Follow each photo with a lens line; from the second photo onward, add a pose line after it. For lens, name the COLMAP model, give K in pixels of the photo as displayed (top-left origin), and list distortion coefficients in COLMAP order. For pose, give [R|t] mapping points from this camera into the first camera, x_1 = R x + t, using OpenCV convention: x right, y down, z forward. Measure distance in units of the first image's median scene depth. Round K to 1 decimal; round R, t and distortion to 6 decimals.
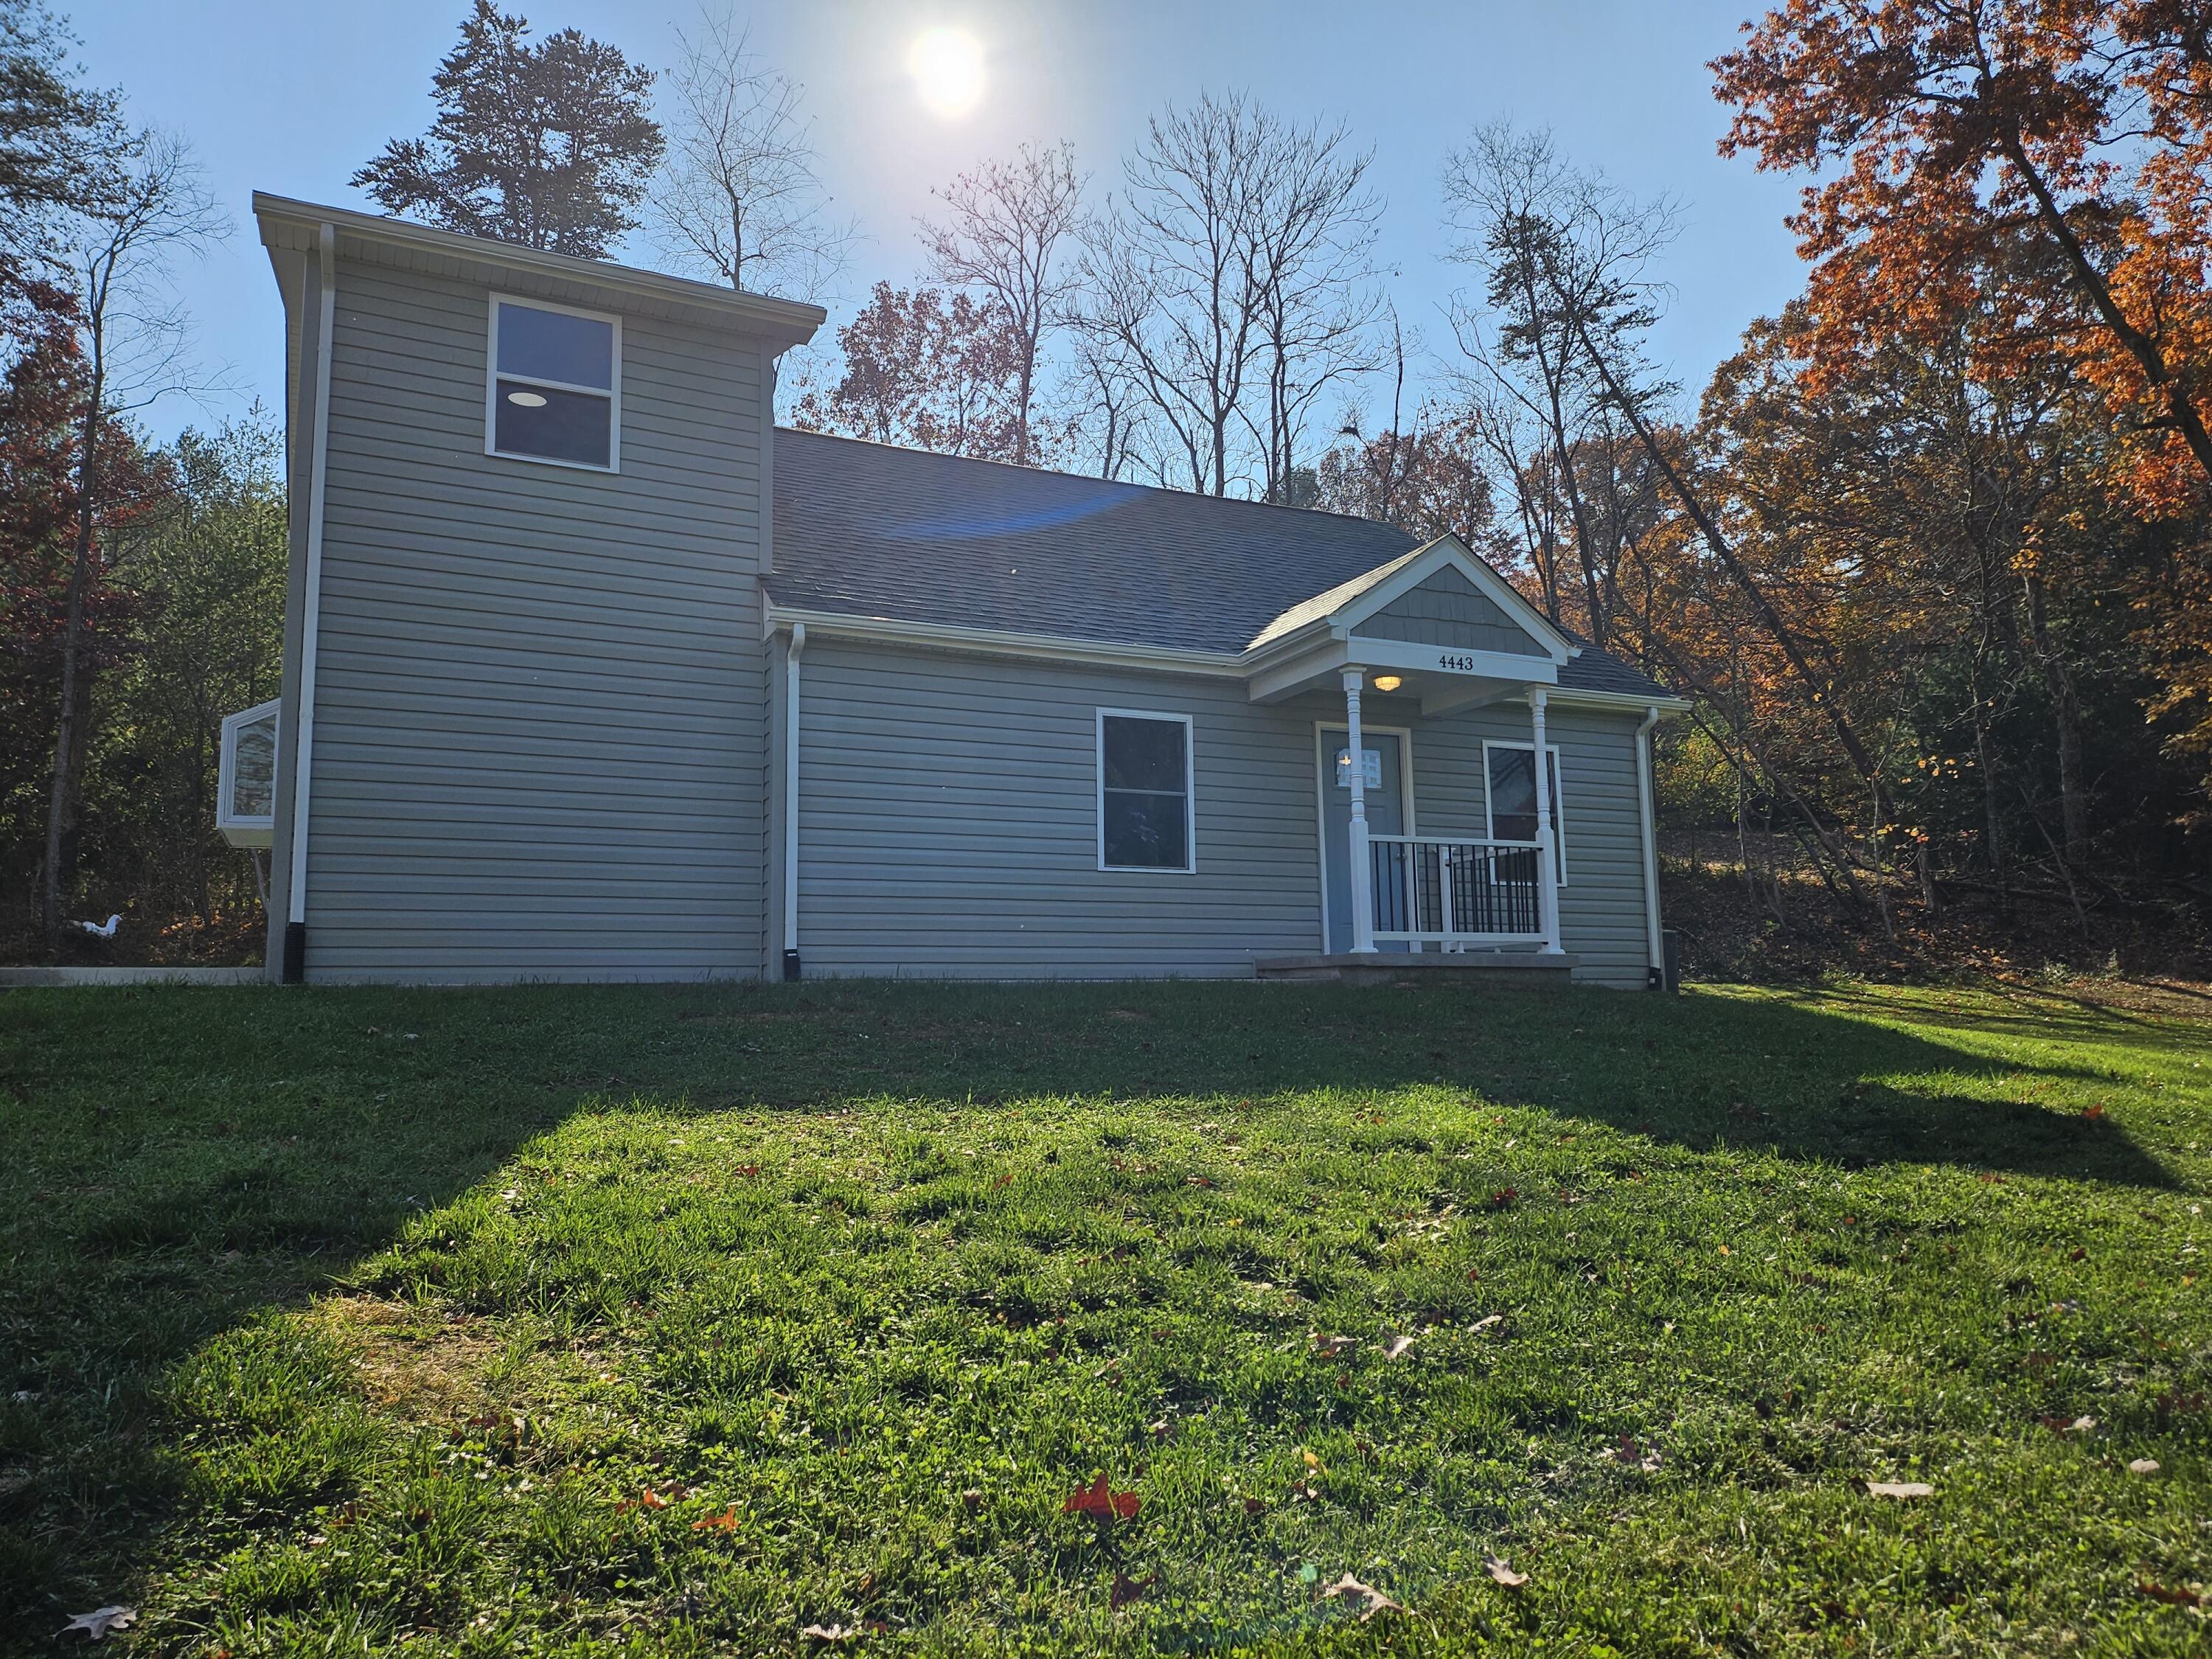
lens RADIAL K [[1551.8, 0, 1106.0], [0, 1551.8, 829.5], [0, 0, 1]] dist [0.012006, -0.027489]
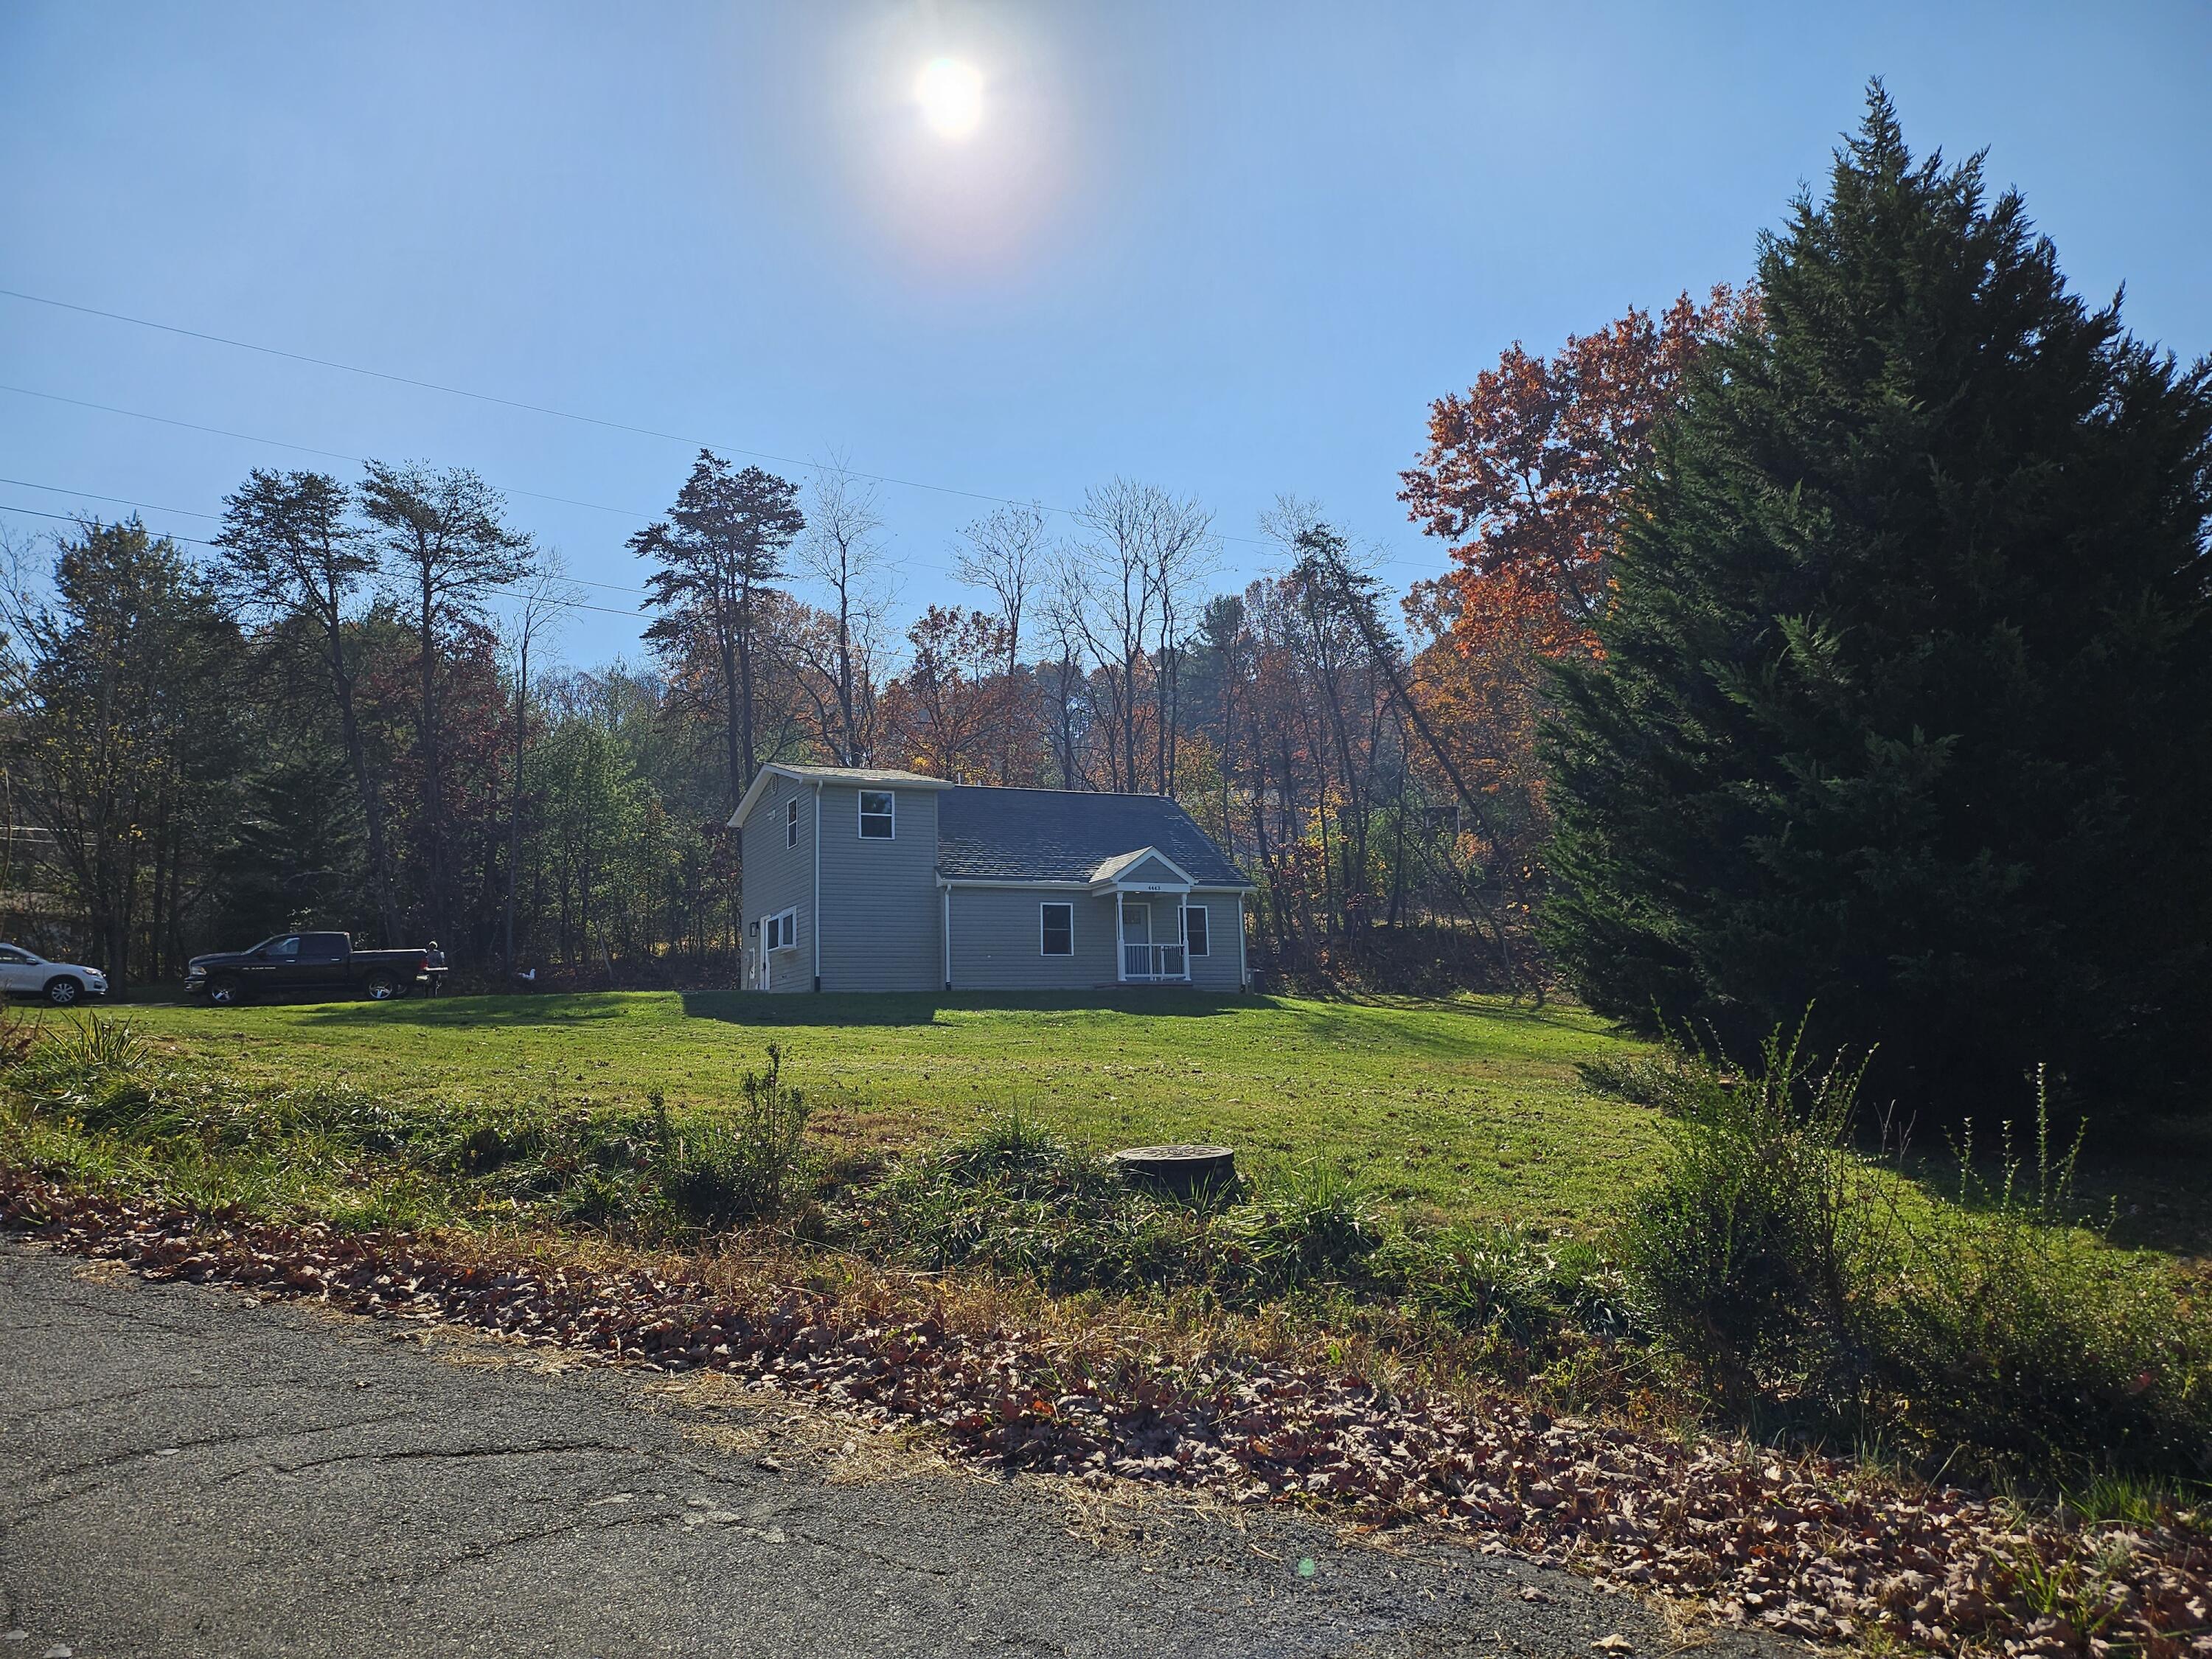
lens RADIAL K [[1546.8, 0, 1107.4], [0, 1546.8, 865.3], [0, 0, 1]] dist [0.086581, -0.066211]
pose [[0.999906, -0.010785, 0.008523, 0.097358], [0.010744, 0.999930, 0.004883, -0.158980], [-0.008575, -0.004791, 0.999952, -1.993538]]
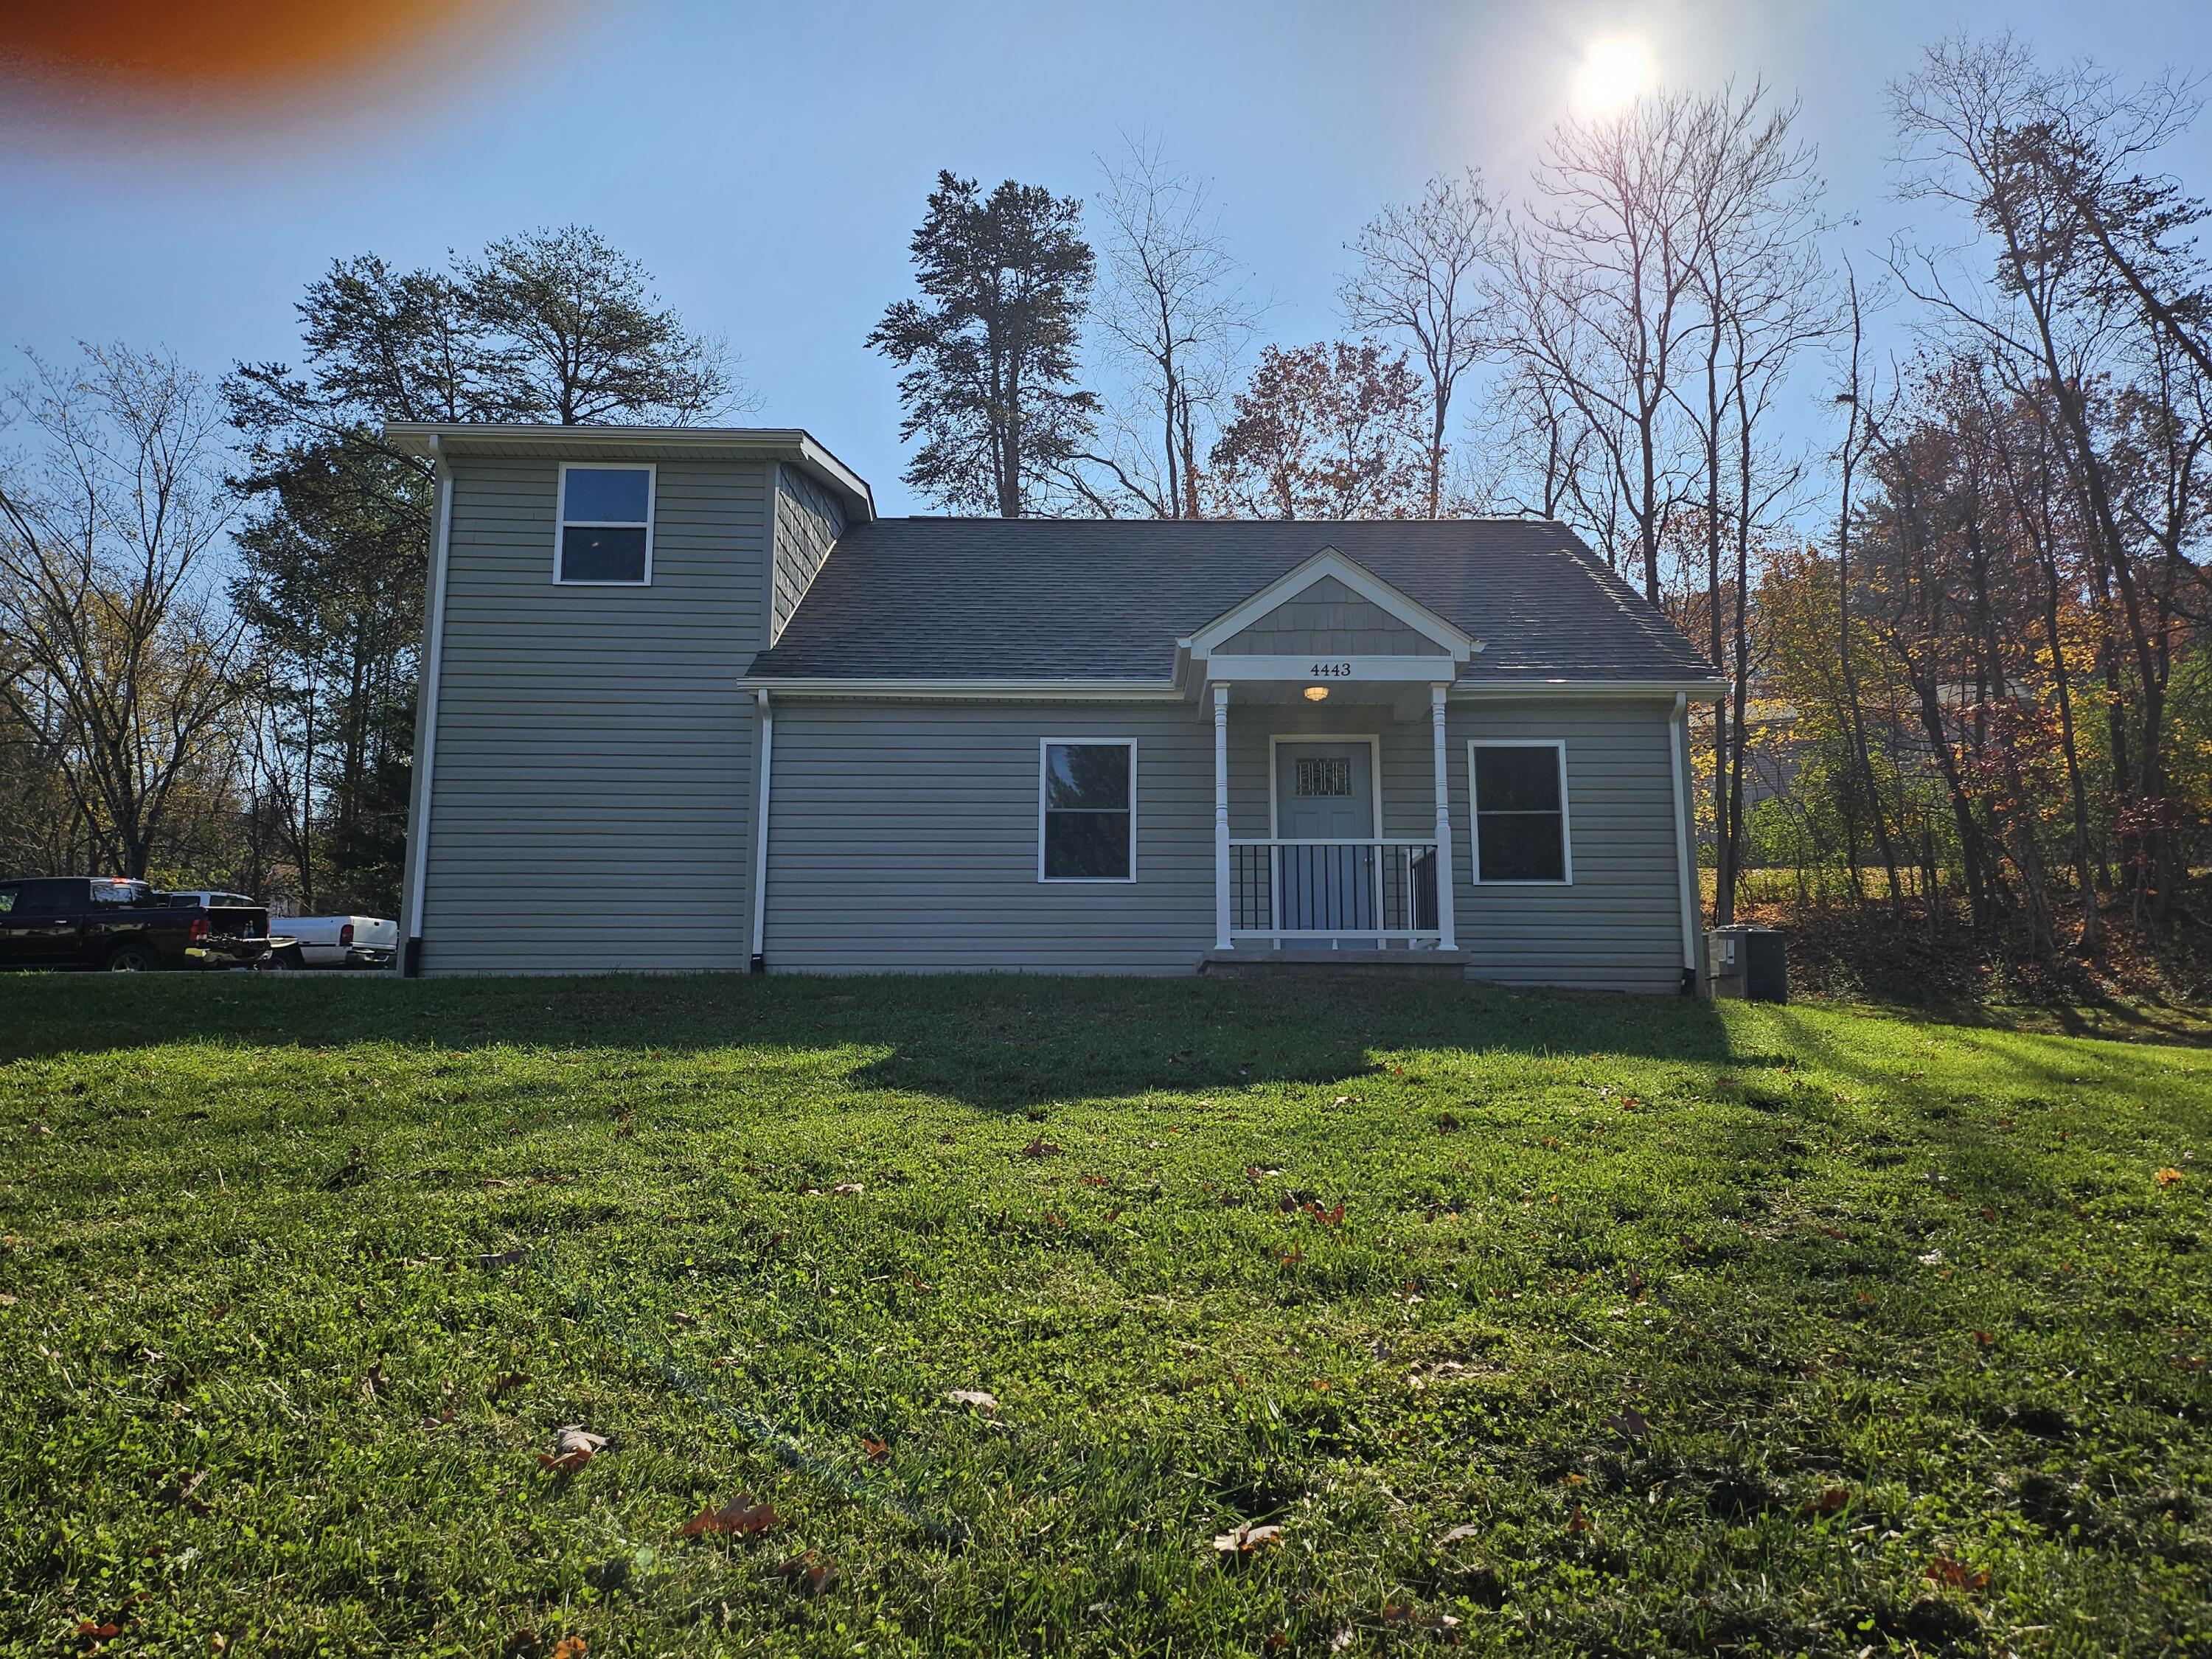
lens RADIAL K [[1493.8, 0, 1106.0], [0, 1493.8, 829.5], [0, 0, 1]] dist [0.049735, -0.054873]
pose [[0.901053, -0.045874, -0.431276, 0.475369], [0.037555, 0.998908, -0.027791, 0.019338], [0.432080, 0.008844, 0.901792, 0.032445]]
